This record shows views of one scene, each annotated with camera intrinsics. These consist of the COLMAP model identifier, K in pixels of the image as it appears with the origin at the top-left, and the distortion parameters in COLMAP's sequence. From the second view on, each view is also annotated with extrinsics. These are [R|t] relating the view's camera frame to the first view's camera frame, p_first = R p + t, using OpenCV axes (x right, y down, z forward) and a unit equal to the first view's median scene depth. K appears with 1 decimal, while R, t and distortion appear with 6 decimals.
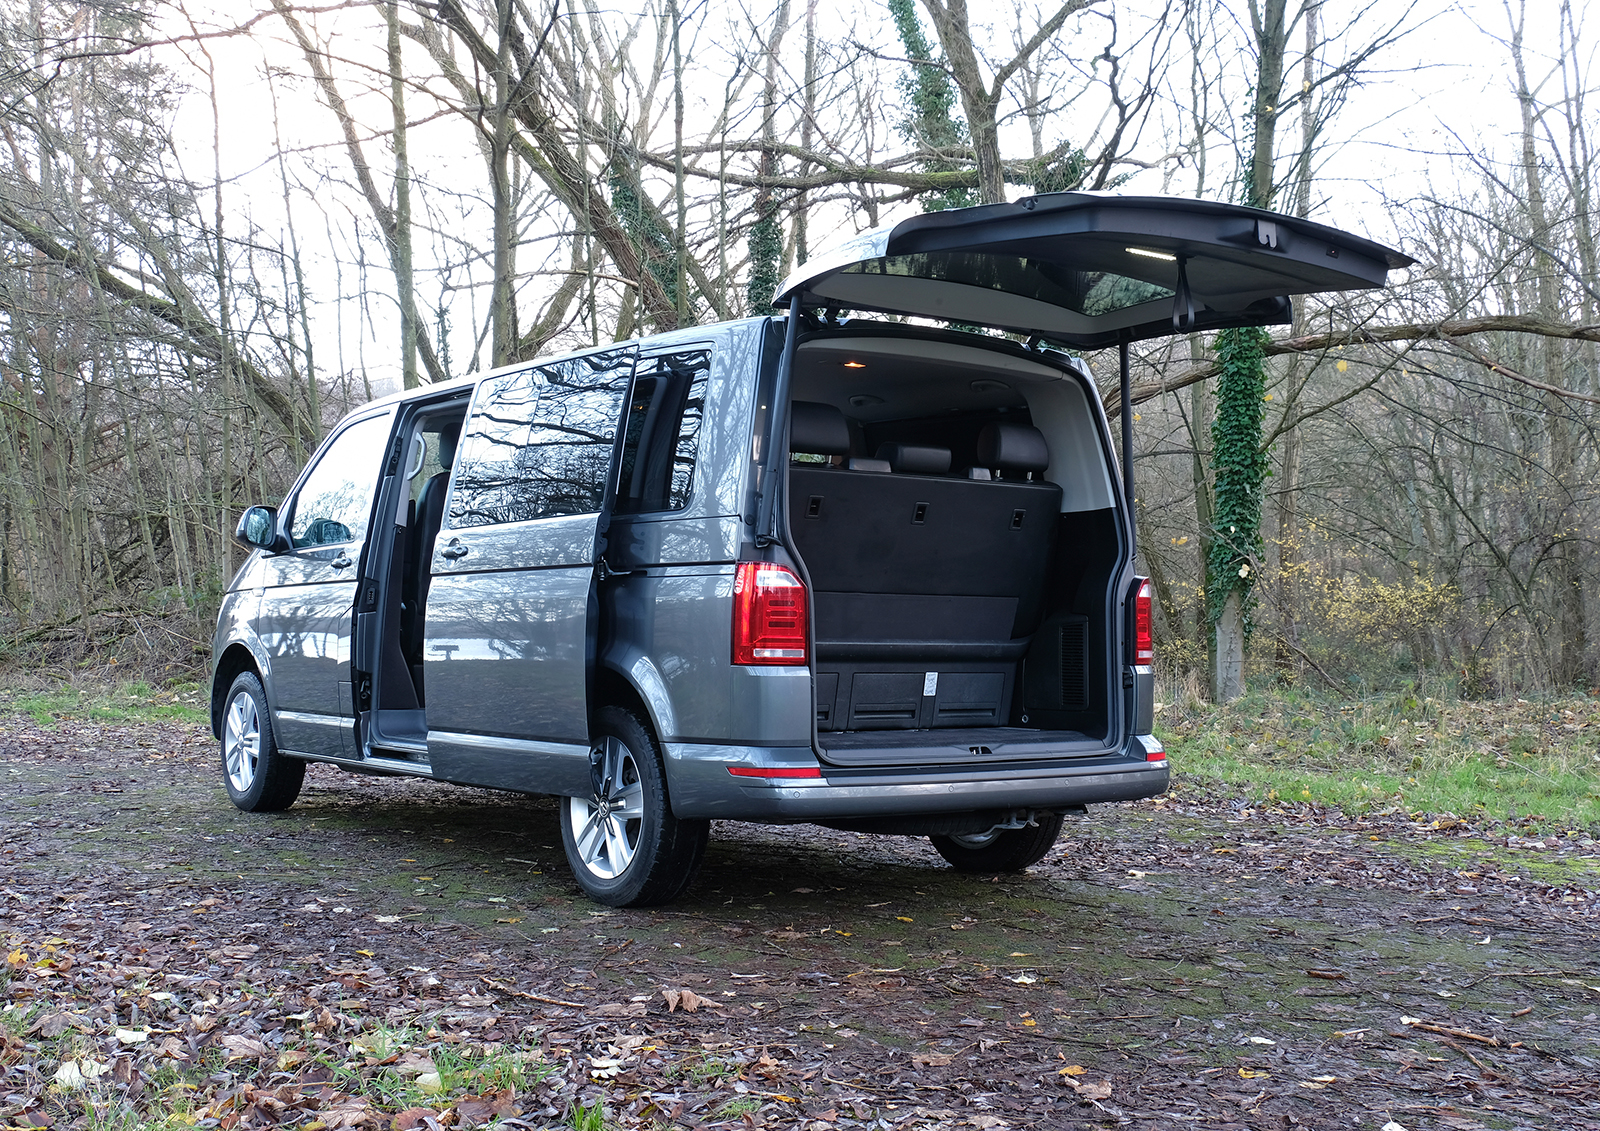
lens RADIAL K [[1784.7, 0, 781.6], [0, 1784.7, 567.8], [0, 0, 1]] dist [-0.017441, 0.029048]
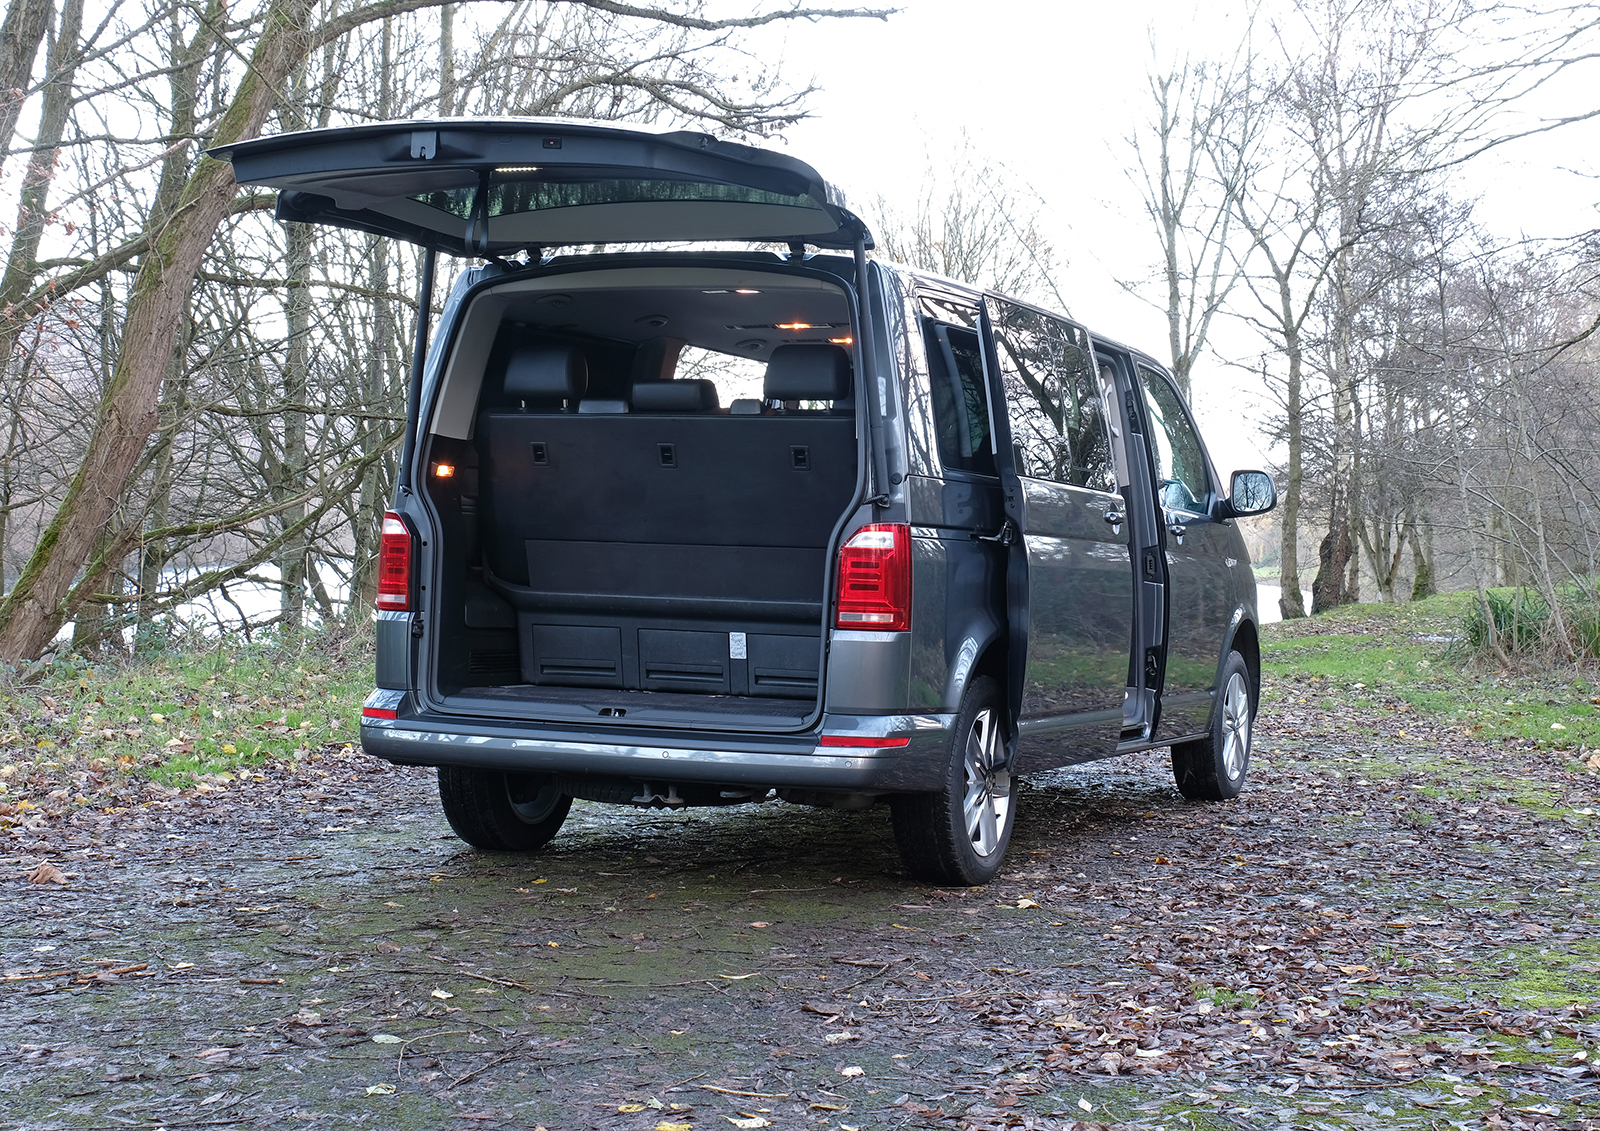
lens RADIAL K [[2536.3, 0, 800.0], [0, 2536.3, 565.5], [0, 0, 1]] dist [0.004620, -0.003325]
pose [[0.551108, -0.005652, -0.834415, 1.280481], [0.000745, 0.999980, -0.006282, 0.036517], [0.834433, 0.002840, 0.551101, 0.365891]]
